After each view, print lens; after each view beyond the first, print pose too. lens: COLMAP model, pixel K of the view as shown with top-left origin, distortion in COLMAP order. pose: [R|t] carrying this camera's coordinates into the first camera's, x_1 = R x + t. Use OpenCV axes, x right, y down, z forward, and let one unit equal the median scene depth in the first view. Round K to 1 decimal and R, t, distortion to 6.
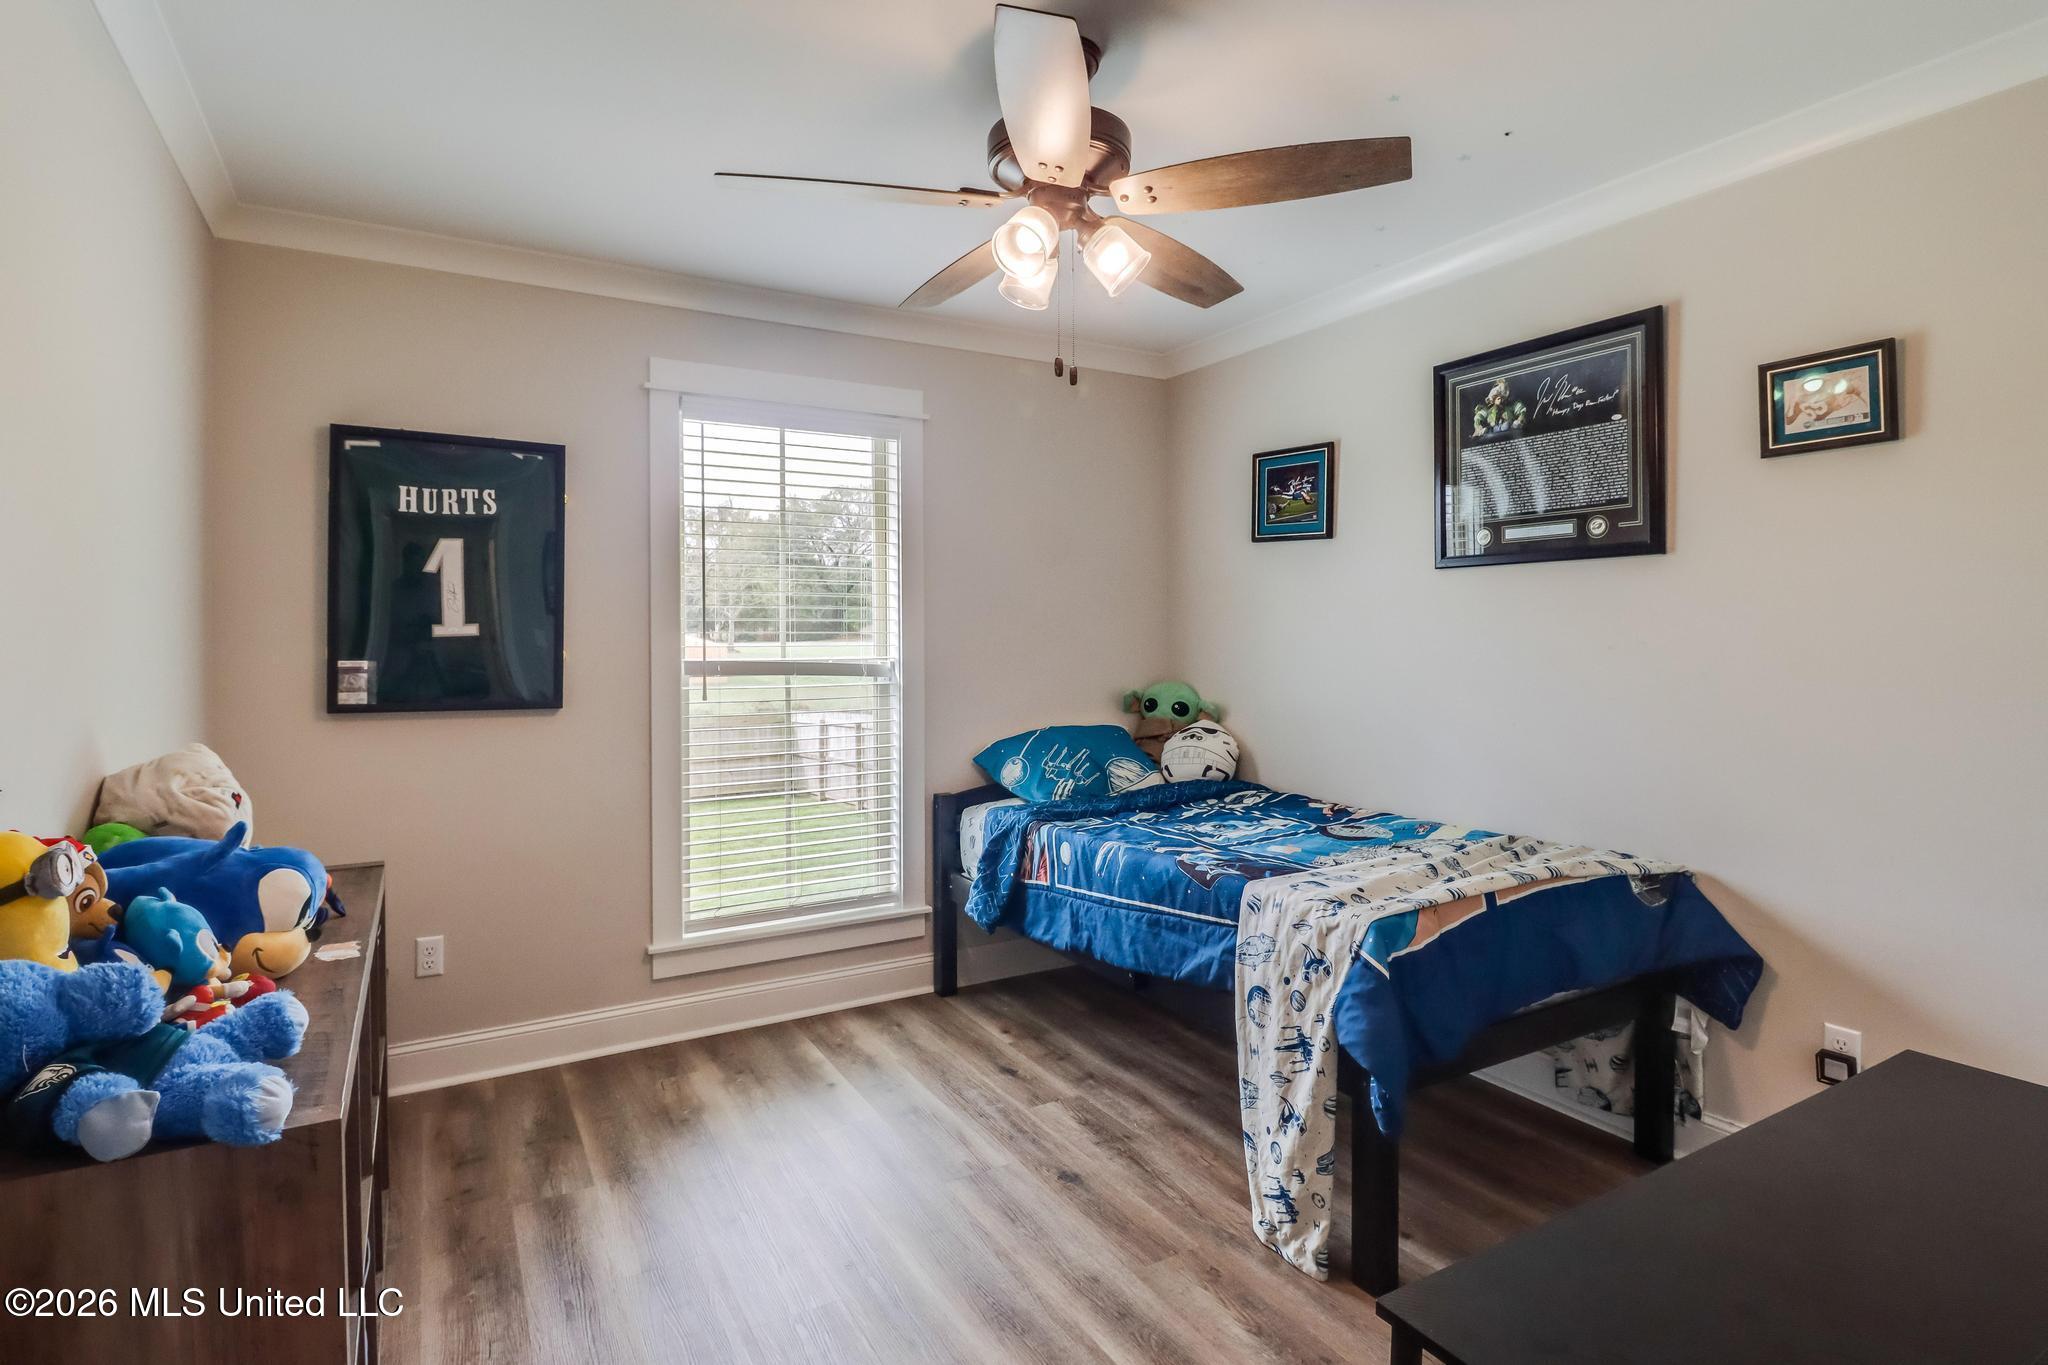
lens RADIAL K [[1004.6, 0, 1007.6], [0, 1004.6, 647.9], [0, 0, 1]] dist [0.002455, -0.009506]
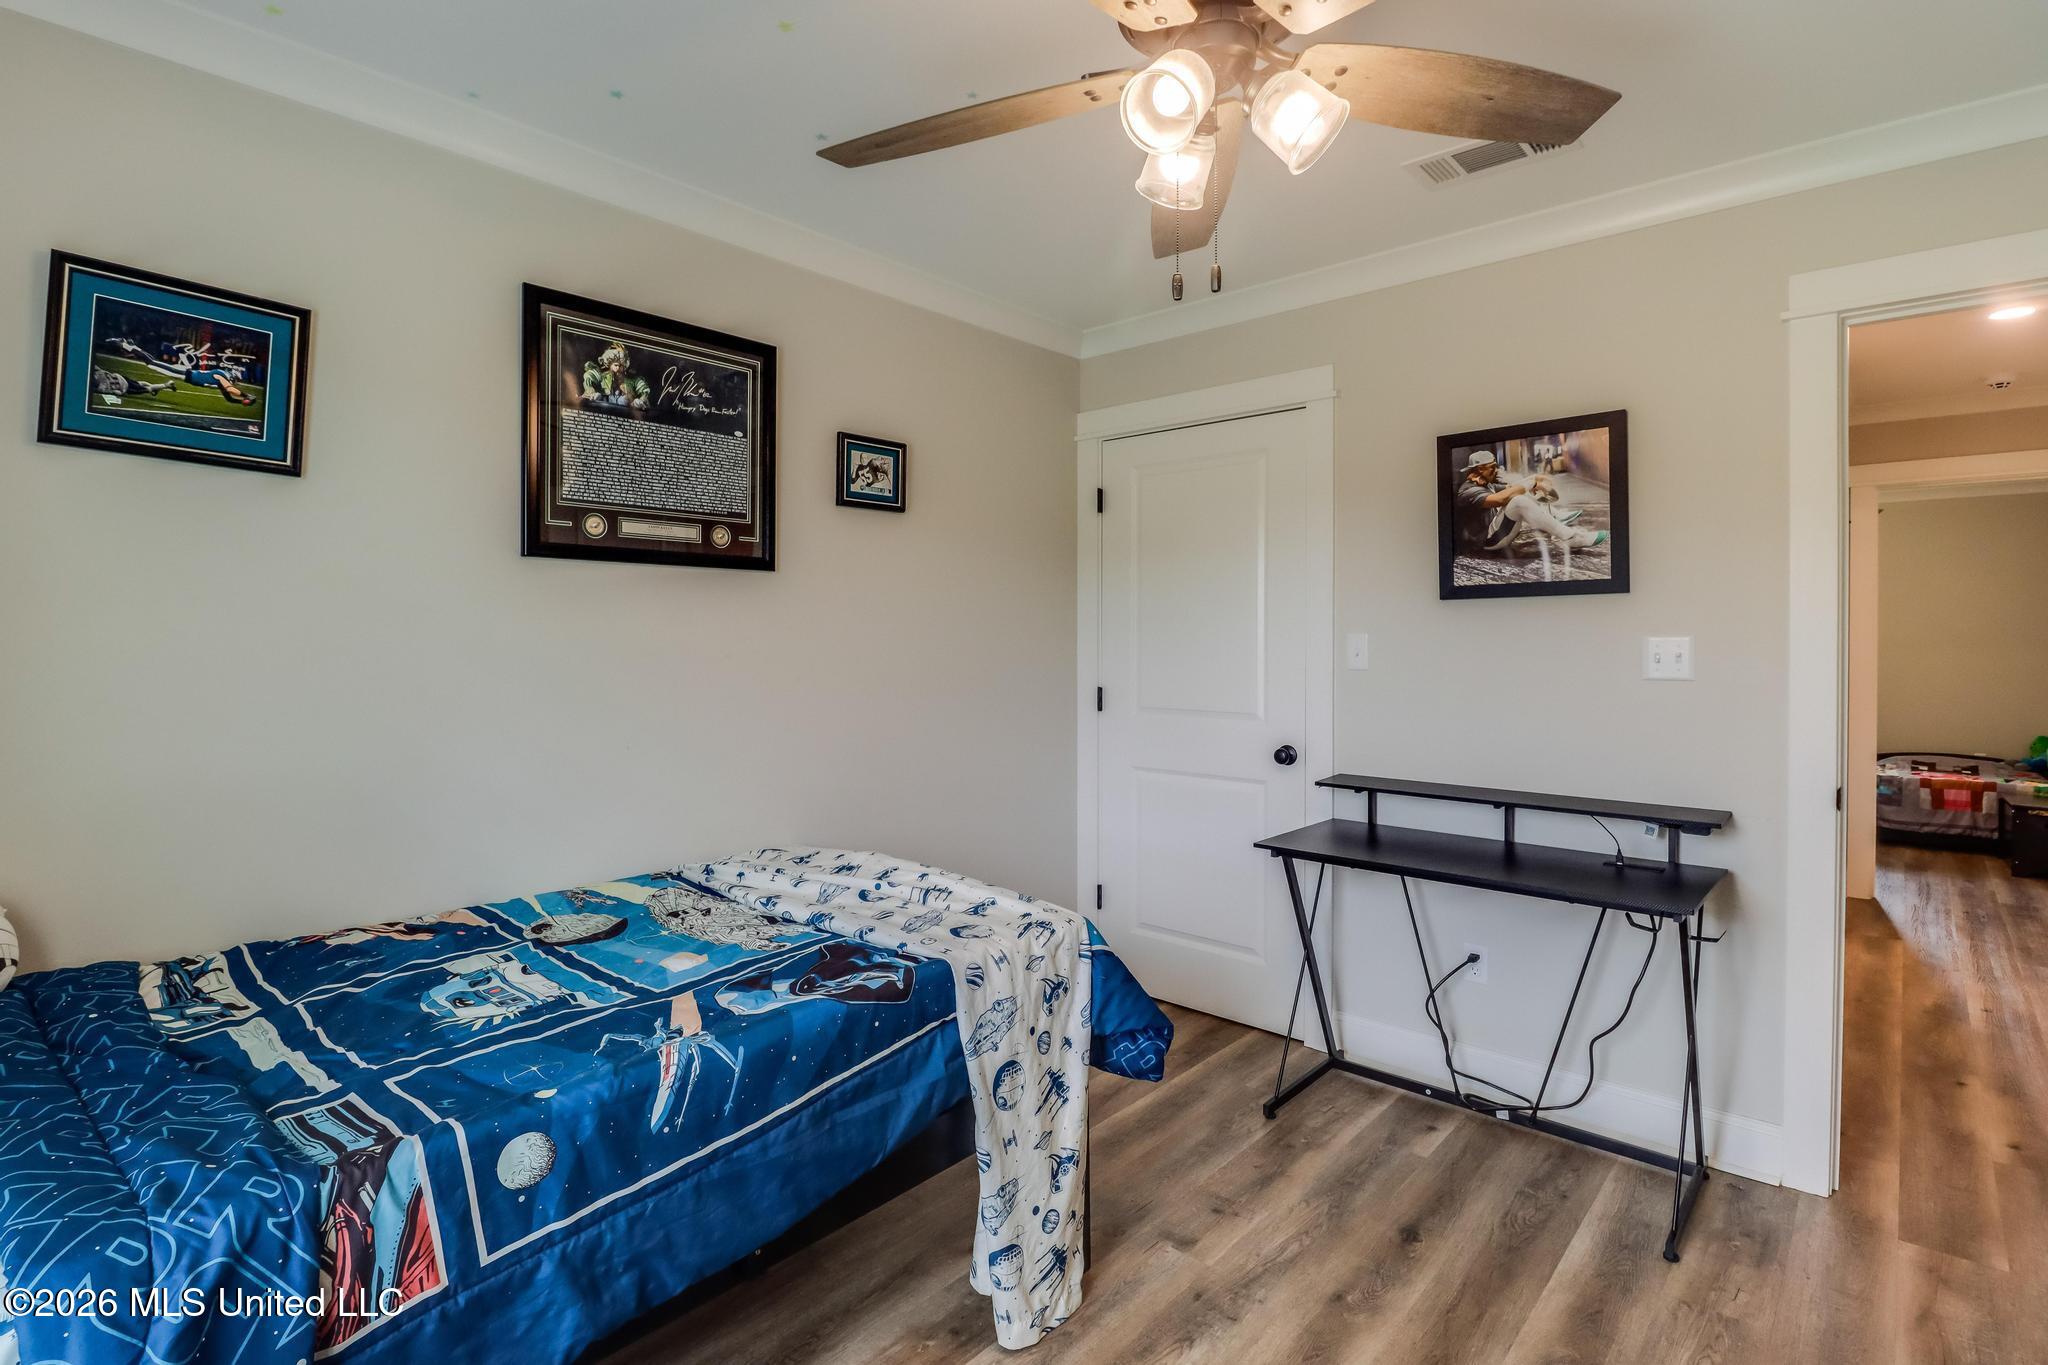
lens RADIAL K [[1004.6, 0, 1007.6], [0, 1004.6, 647.9], [0, 0, 1]] dist [0.002455, -0.009506]
pose [[-0.311207, -0.008054, 0.950308, -0.434745], [0.009884, 0.999883, 0.011711, -0.017594], [-0.950291, 0.013038, -0.311091, 0.991912]]
